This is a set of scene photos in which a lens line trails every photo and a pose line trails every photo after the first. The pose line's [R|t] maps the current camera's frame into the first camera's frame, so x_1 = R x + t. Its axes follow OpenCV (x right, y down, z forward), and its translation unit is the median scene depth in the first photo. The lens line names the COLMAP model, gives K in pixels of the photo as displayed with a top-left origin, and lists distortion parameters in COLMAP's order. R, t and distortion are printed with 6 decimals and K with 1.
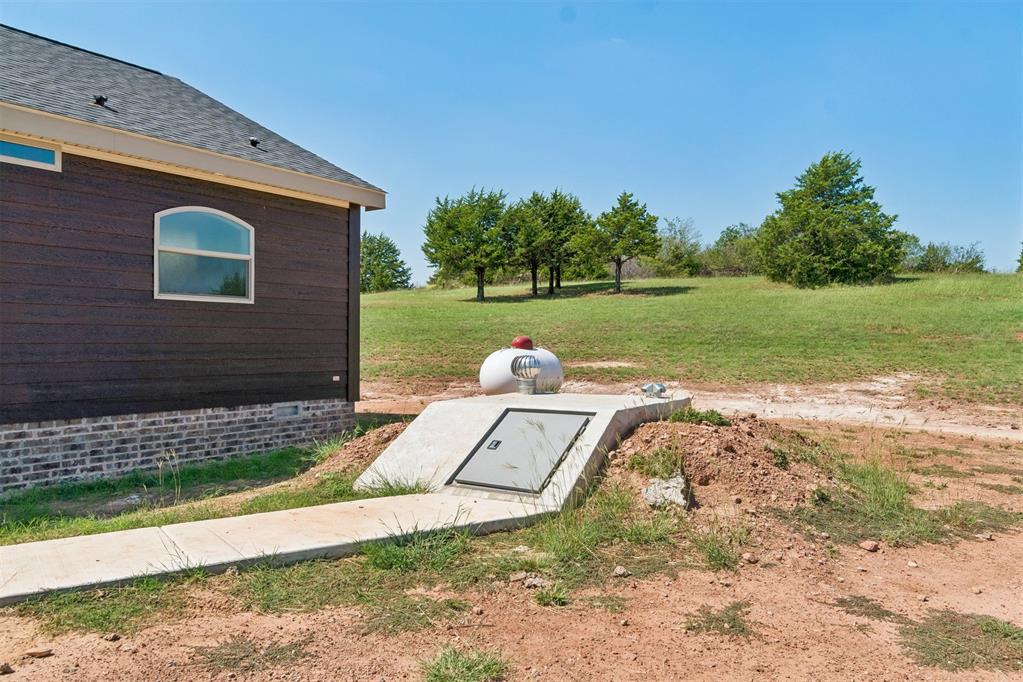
lens RADIAL K [[774.8, 0, 512.9], [0, 774.8, 340.8], [0, 0, 1]] dist [0.000606, -0.000290]
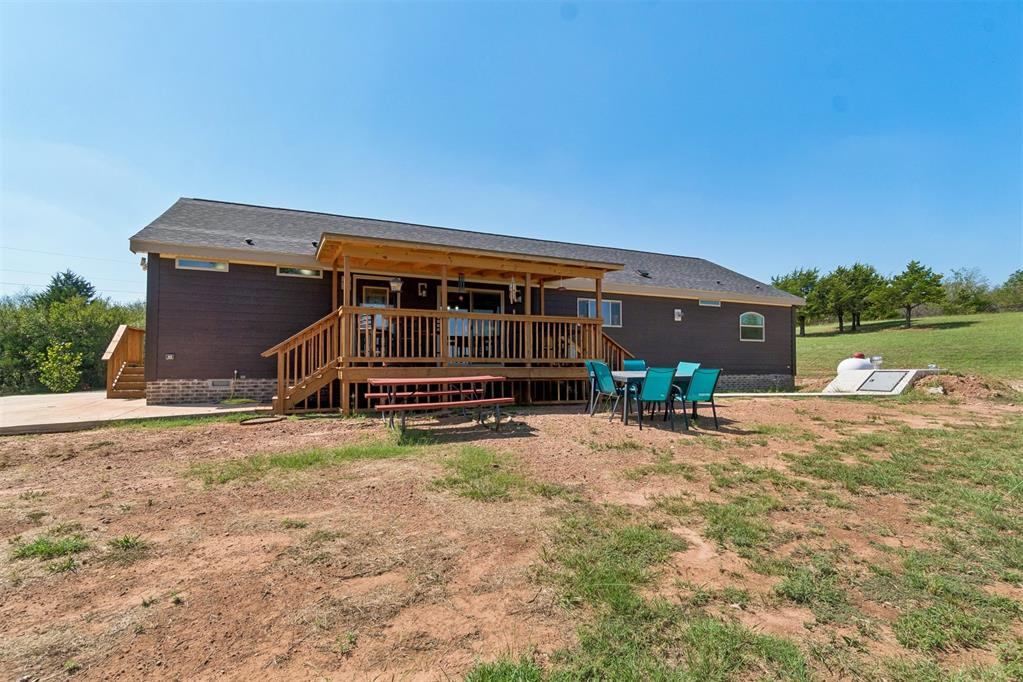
lens RADIAL K [[502.5, 0, 506.3], [0, 502.5, 350.2], [0, 0, 1]] dist [0.005197, 0.000462]
pose [[0.860012, -0.017612, -0.509970, -0.038082], [0.002791, 0.999552, -0.029814, 0.008545], [0.510266, 0.024217, 0.859676, -0.241289]]
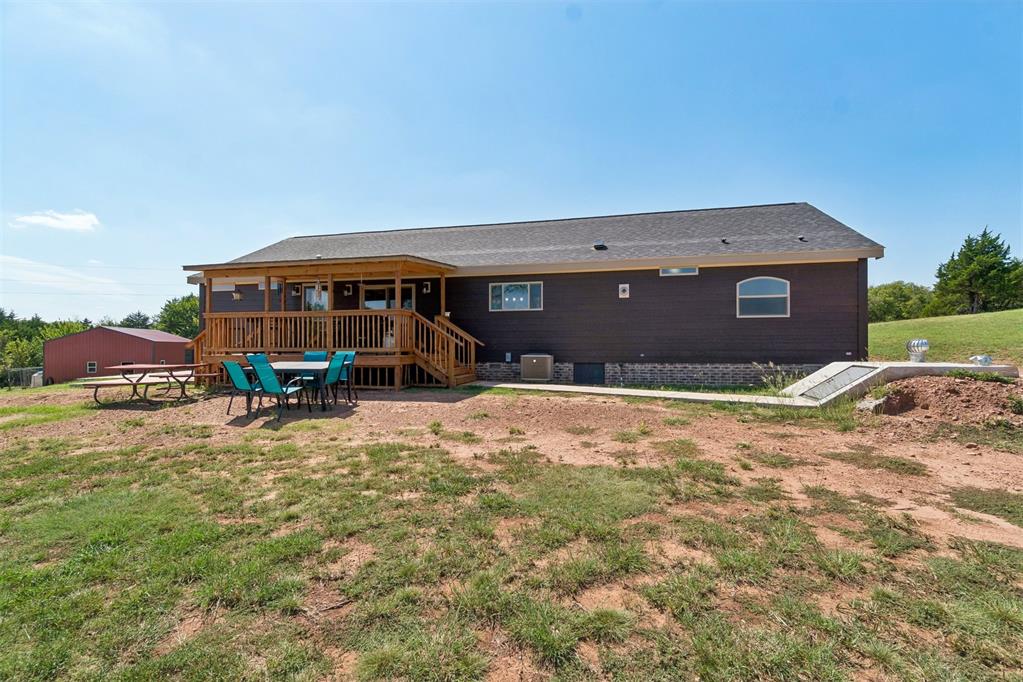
lens RADIAL K [[443.8, 0, 510.7], [0, 443.8, 341.7], [0, 0, 1]] dist [0.014219, -0.000128]
pose [[0.376378, -0.011247, -0.926398, 0.100806], [0.007999, 0.999928, -0.008890, 0.005067], [0.926431, -0.004064, 0.376441, -0.035998]]
